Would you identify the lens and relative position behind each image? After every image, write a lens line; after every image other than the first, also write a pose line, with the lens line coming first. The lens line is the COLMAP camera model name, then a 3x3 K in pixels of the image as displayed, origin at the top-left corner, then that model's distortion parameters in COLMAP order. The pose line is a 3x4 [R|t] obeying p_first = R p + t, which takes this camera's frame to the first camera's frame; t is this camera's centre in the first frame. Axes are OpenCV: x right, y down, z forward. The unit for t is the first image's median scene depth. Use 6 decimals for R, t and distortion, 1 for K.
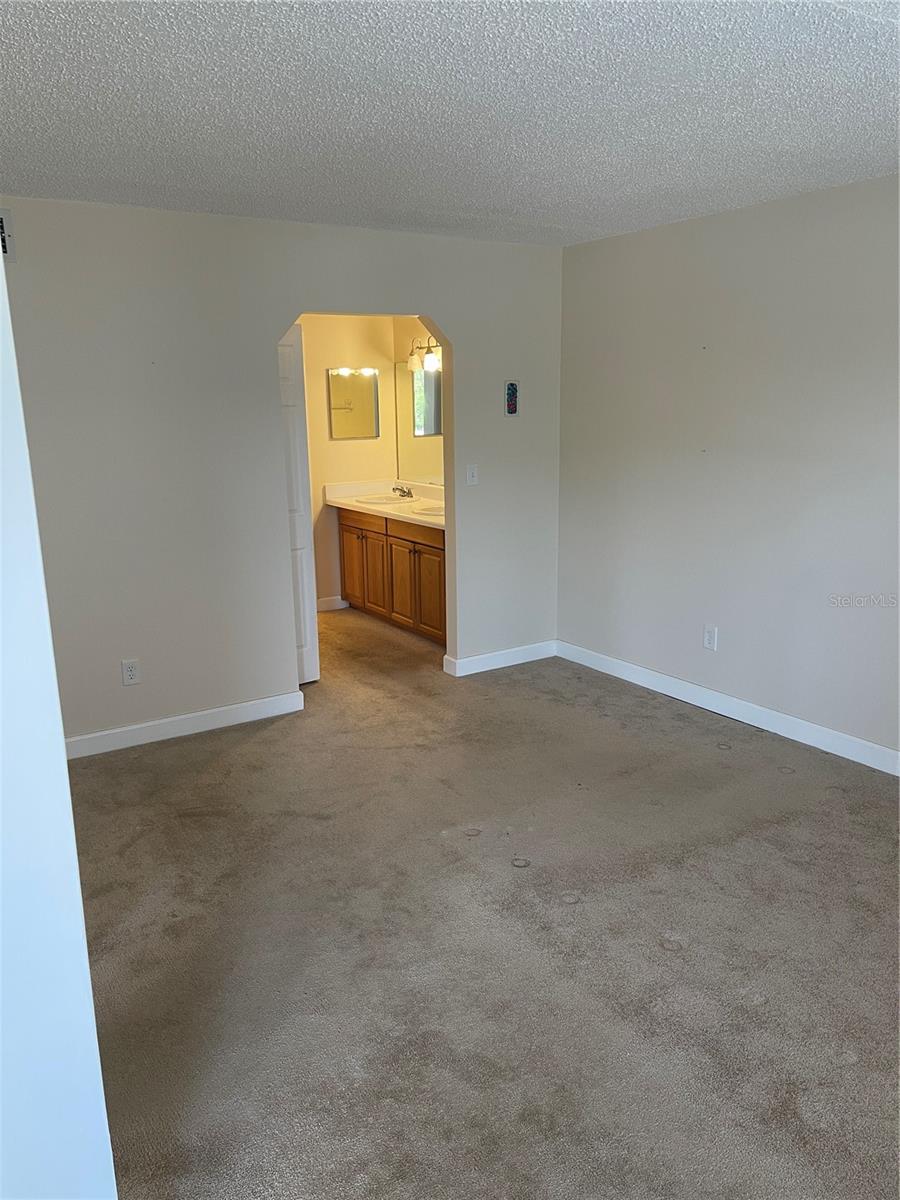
lens RADIAL K [[899.7, 0, 449.1], [0, 899.7, 601.9], [0, 0, 1]] dist [-0.011532, -0.000492]
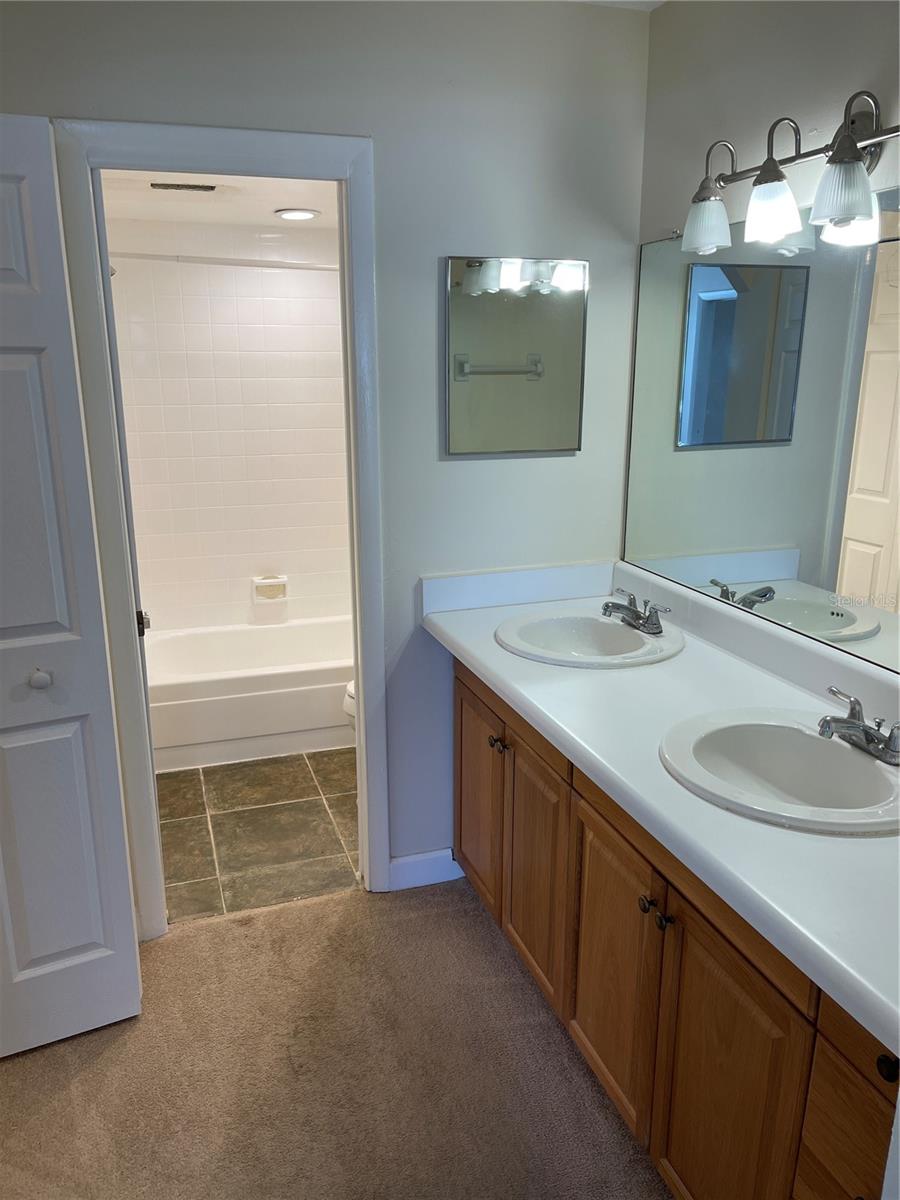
lens RADIAL K [[899.7, 0, 448.6], [0, 899.7, 599.0], [0, 0, 1]] dist [-0.011532, -0.000492]
pose [[0.971029, 0.078770, -0.225604, -0.042595], [-0.070950, 0.996571, 0.042576, -0.138075], [0.228184, -0.025336, 0.973288, 0.641374]]
